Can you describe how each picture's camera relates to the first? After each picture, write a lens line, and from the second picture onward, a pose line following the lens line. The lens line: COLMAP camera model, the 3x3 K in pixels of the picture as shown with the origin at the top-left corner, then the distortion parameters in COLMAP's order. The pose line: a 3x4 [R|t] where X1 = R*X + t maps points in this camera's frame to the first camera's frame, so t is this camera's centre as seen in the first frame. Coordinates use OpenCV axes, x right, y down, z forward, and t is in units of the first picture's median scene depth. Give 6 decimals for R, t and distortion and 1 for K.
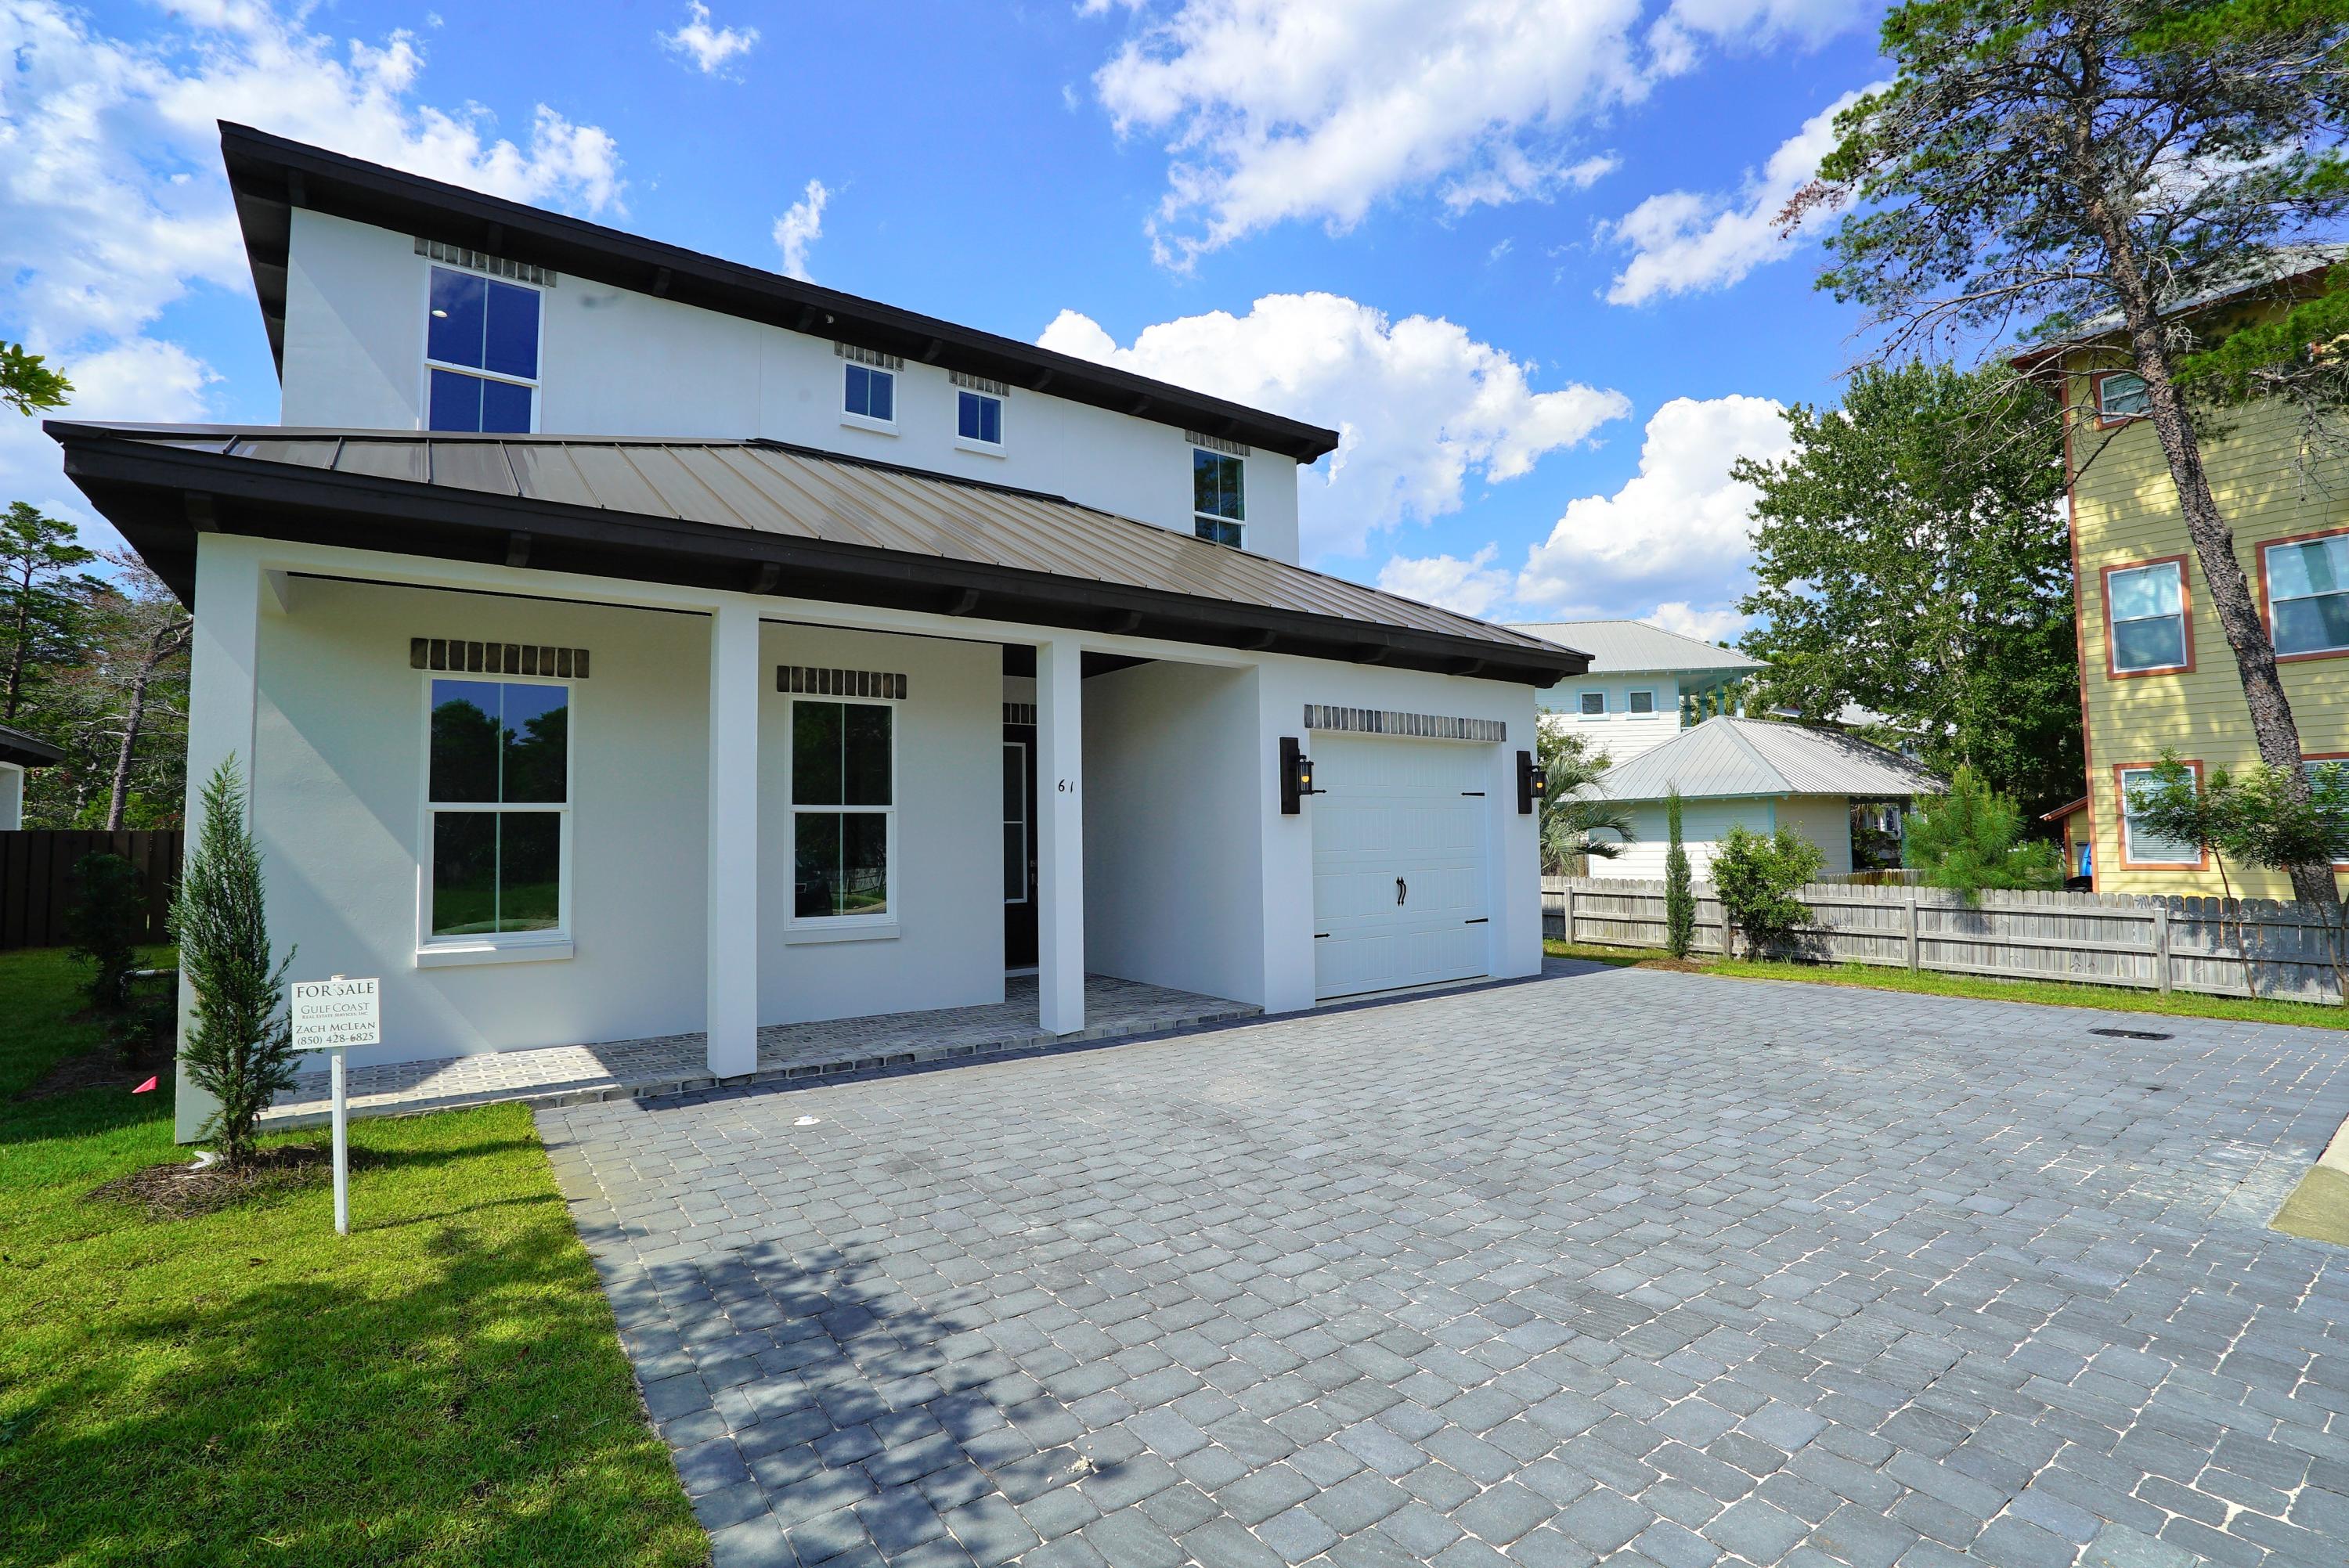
lens RADIAL K [[1066.2, 0, 1174.5], [0, 1066.2, 784.0], [0, 0, 1]] dist [-0.001230, 0.000041]
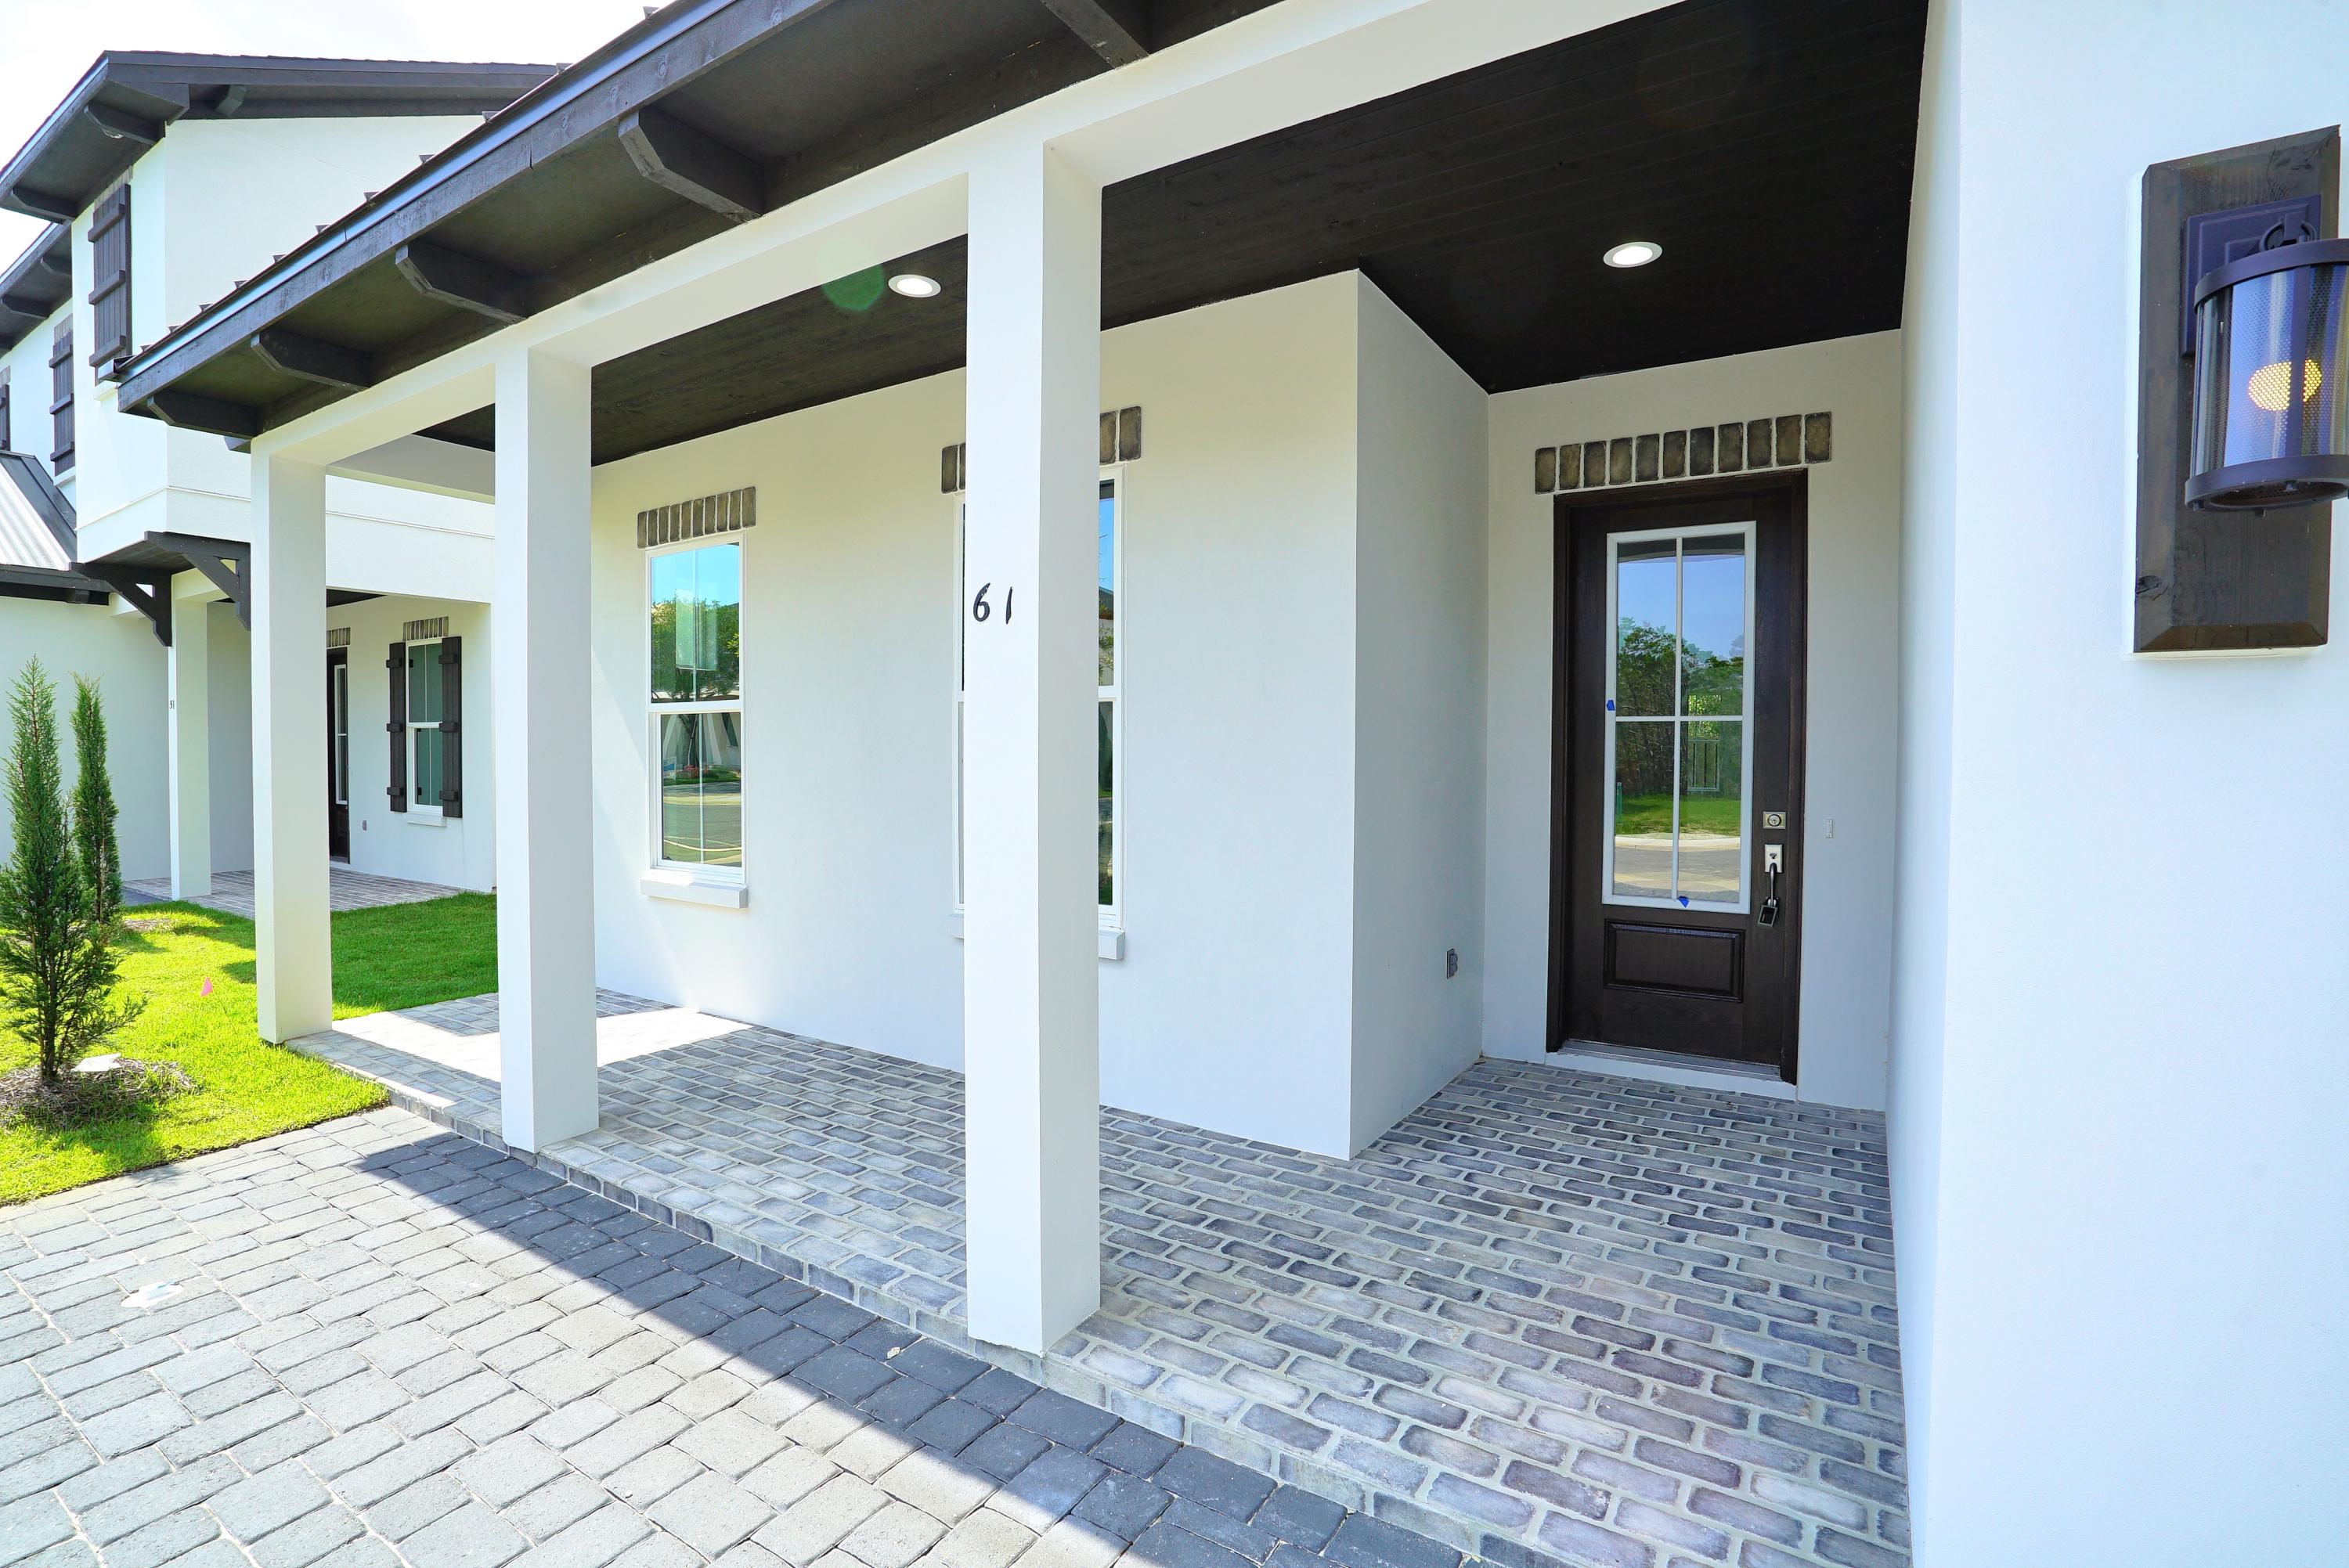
lens RADIAL K [[1066.2, 0, 1174.5], [0, 1066.2, 784.0], [0, 0, 1]] dist [-0.001230, 0.000041]
pose [[0.372441, 0.043934, -0.927015, 0.242870], [0.041228, 0.997109, 0.063820, 0.041798], [0.927140, -0.061989, 0.369553, 1.009461]]
